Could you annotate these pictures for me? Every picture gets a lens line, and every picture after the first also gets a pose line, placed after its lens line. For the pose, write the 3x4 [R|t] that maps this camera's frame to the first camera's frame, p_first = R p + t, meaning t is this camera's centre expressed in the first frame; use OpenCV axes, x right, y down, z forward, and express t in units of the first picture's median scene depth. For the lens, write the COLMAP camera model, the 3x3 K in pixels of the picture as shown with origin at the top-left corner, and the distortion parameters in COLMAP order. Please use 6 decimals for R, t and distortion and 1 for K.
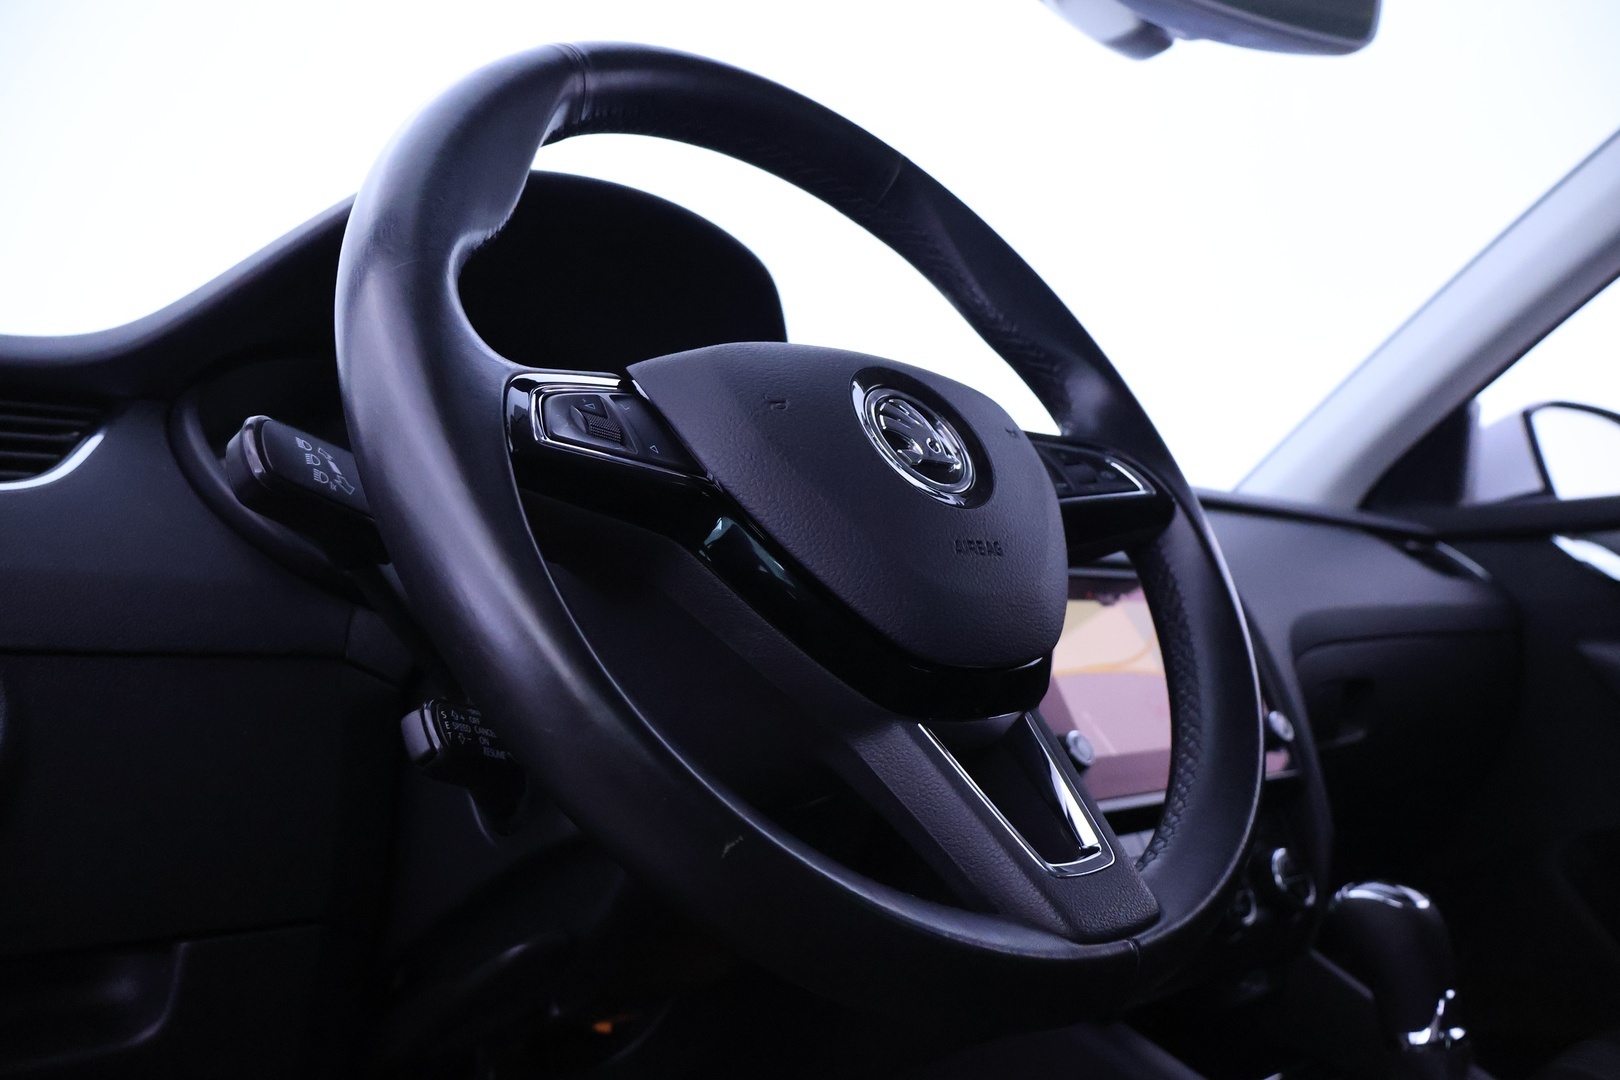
lens RADIAL K [[1361.5, 0, 818.4], [0, 1361.5, 543.0], [0, 0, 1]] dist [-0.002232, -0.002004]
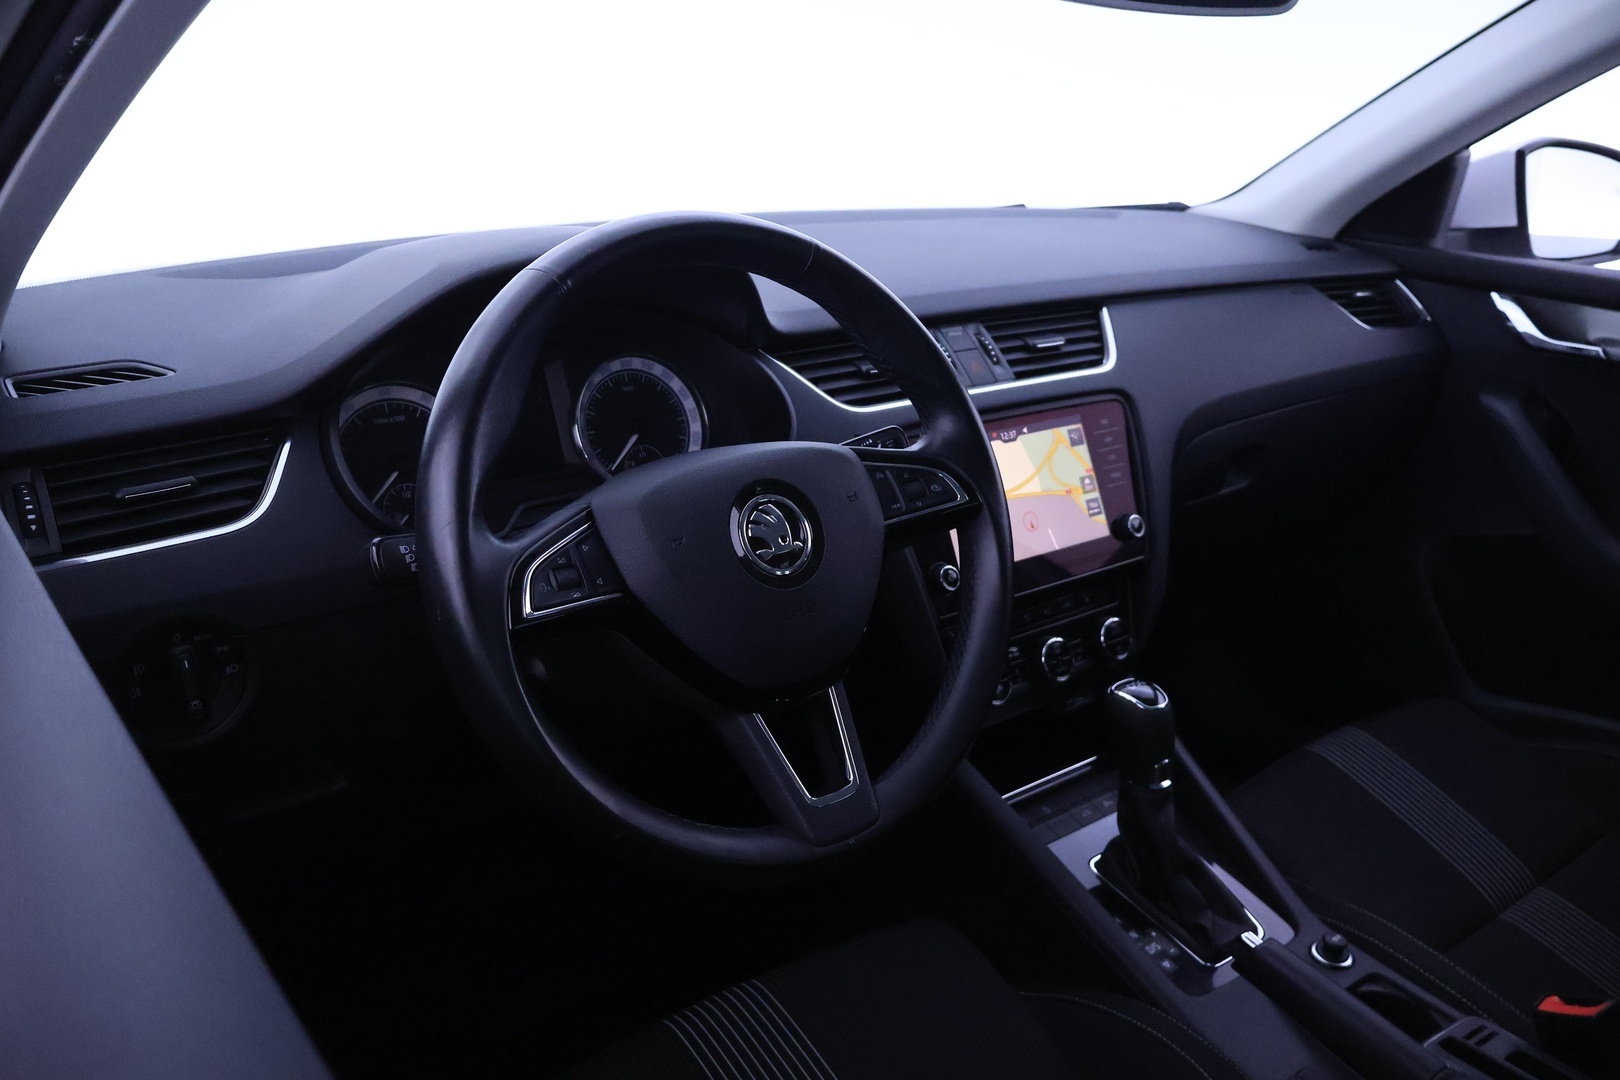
lens RADIAL K [[1361.5, 0, 818.4], [0, 1361.5, 543.0], [0, 0, 1]] dist [-0.002232, -0.002004]
pose [[0.993248, 0.089492, -0.073824, 0.111546], [-0.049714, 0.903293, 0.426134, -0.345292], [0.104820, -0.419587, 0.901643, -0.206657]]
